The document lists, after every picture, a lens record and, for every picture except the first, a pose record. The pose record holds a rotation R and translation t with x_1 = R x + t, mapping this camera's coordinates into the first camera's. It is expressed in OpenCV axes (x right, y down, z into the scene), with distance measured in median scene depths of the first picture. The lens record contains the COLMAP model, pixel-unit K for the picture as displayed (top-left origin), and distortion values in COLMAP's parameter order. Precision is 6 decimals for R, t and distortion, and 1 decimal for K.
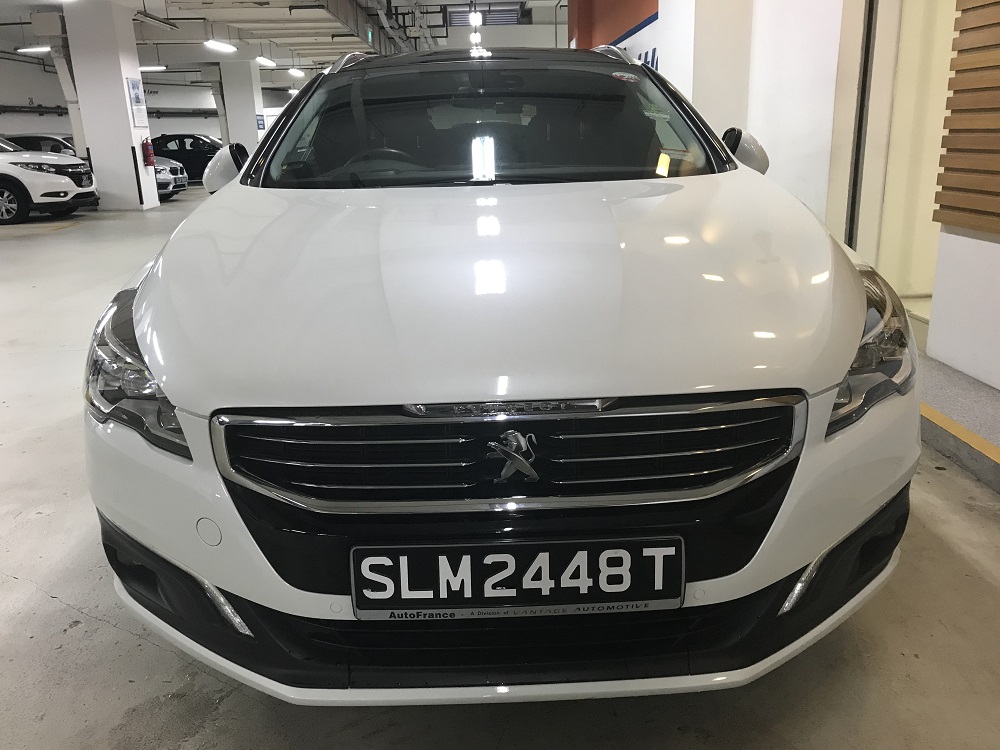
lens RADIAL K [[801.9, 0, 500.0], [0, 801.9, 375.0], [0, 0, 1]] dist [0.019947, -0.001332]
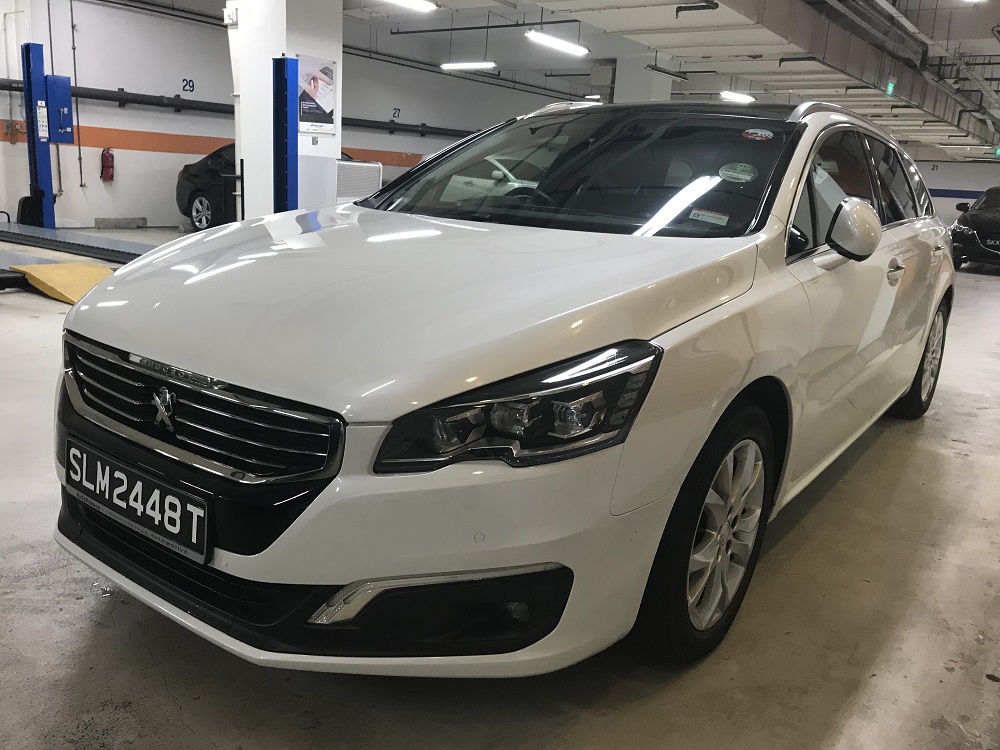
lens RADIAL K [[816.0, 0, 500.0], [0, 816.0, 375.0], [0, 0, 1]] dist [0.000630, -0.008158]
pose [[0.783408, 0.217497, -0.582208, 1.215982], [-0.251032, 0.967688, 0.023717, -0.117925], [0.568554, 0.127572, 0.812694, 0.243327]]
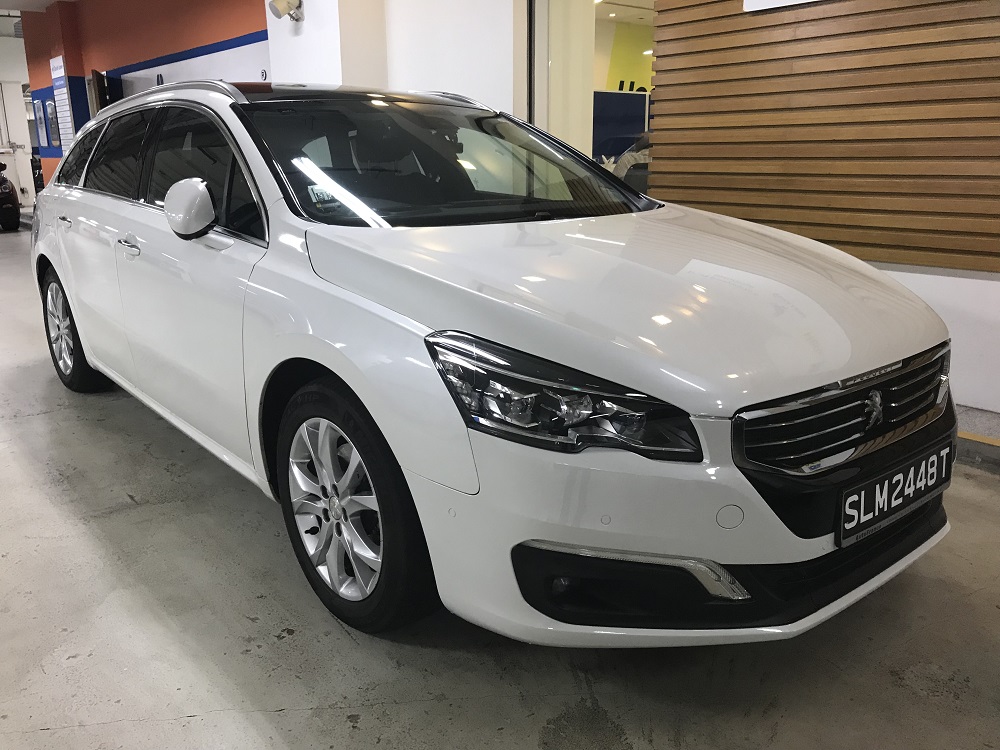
lens RADIAL K [[816.0, 0, 500.0], [0, 816.0, 375.0], [0, 0, 1]] dist [0.000630, -0.008158]
pose [[0.793205, -0.140198, 0.592596, -1.393414], [0.163213, 0.986478, 0.014918, -0.090460], [-0.586675, 0.084886, 0.805362, 0.222137]]
